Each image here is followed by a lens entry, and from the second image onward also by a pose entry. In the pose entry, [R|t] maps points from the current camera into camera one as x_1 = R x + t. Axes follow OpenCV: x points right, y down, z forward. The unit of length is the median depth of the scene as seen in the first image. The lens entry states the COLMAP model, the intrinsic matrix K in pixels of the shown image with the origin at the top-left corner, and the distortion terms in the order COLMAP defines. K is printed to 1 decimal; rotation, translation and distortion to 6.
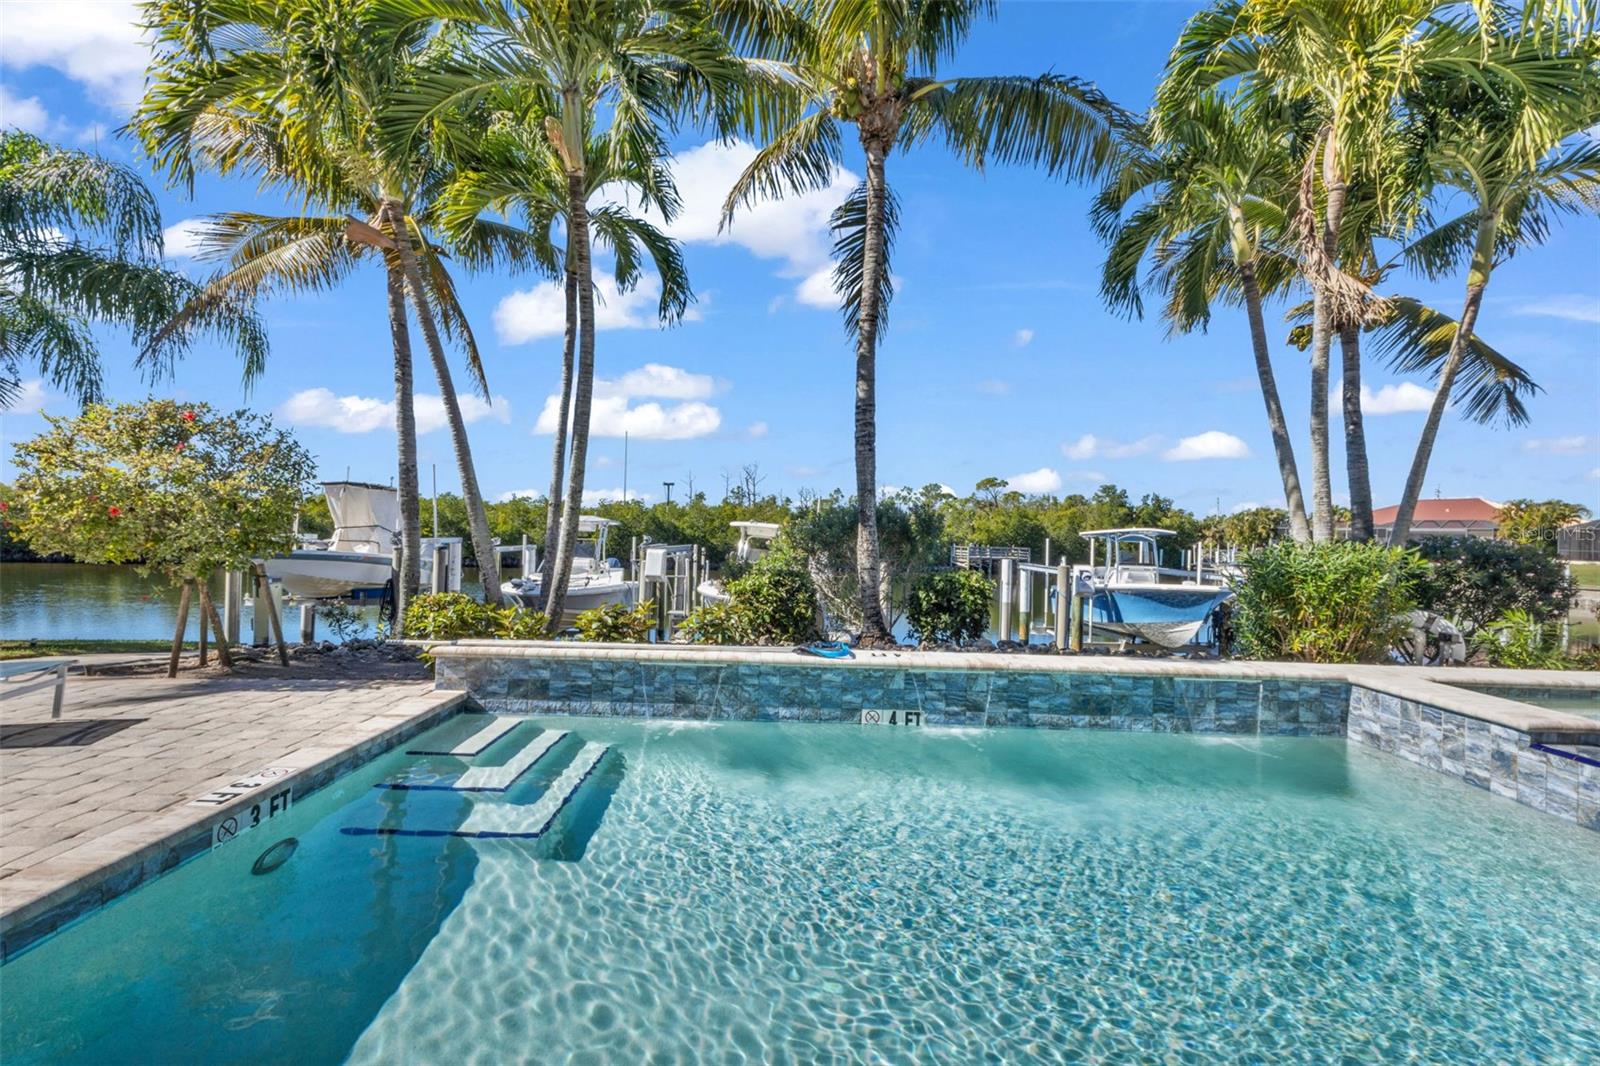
lens RADIAL K [[694.0, 0, 803.0], [0, 694.0, 522.7], [0, 0, 1]] dist [0.012836, -0.000141]
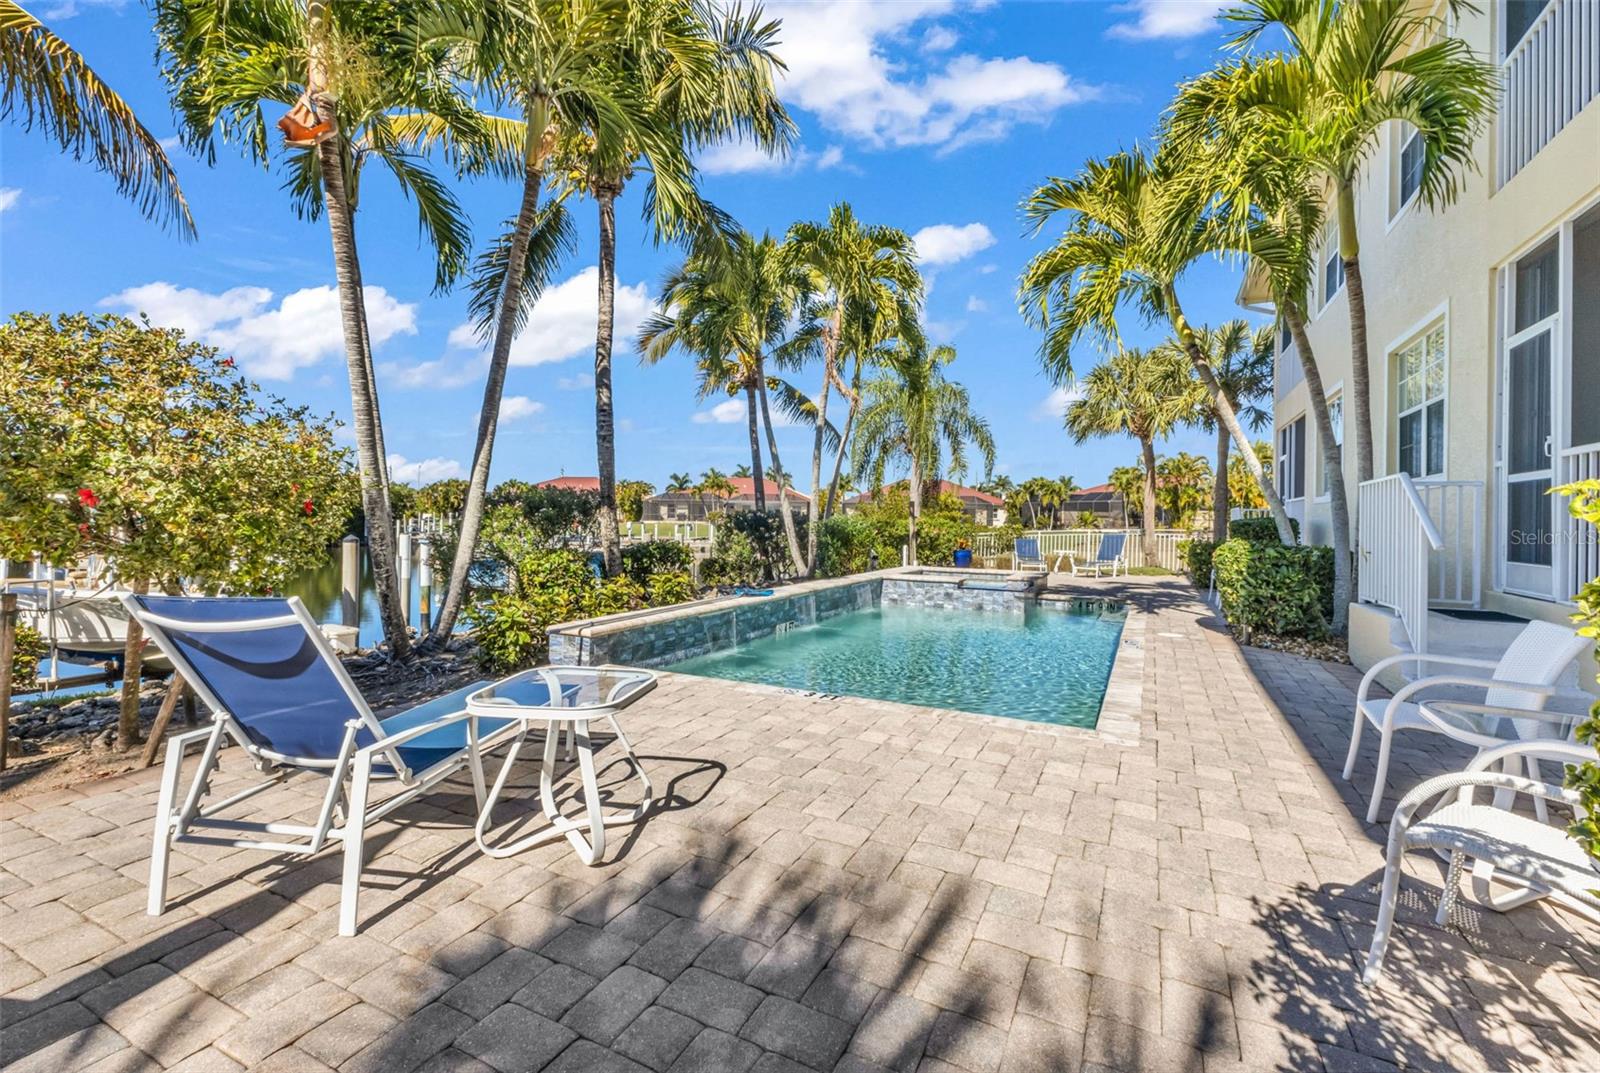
lens RADIAL K [[694.0, 0, 803.0], [0, 694.0, 526.2], [0, 0, 1]] dist [0.012836, -0.000141]
pose [[0.462725, -0.031151, 0.885954, -1.335546], [-0.013544, 0.999017, 0.042200, -0.035020], [-0.886398, -0.031526, 0.461849, 0.196586]]
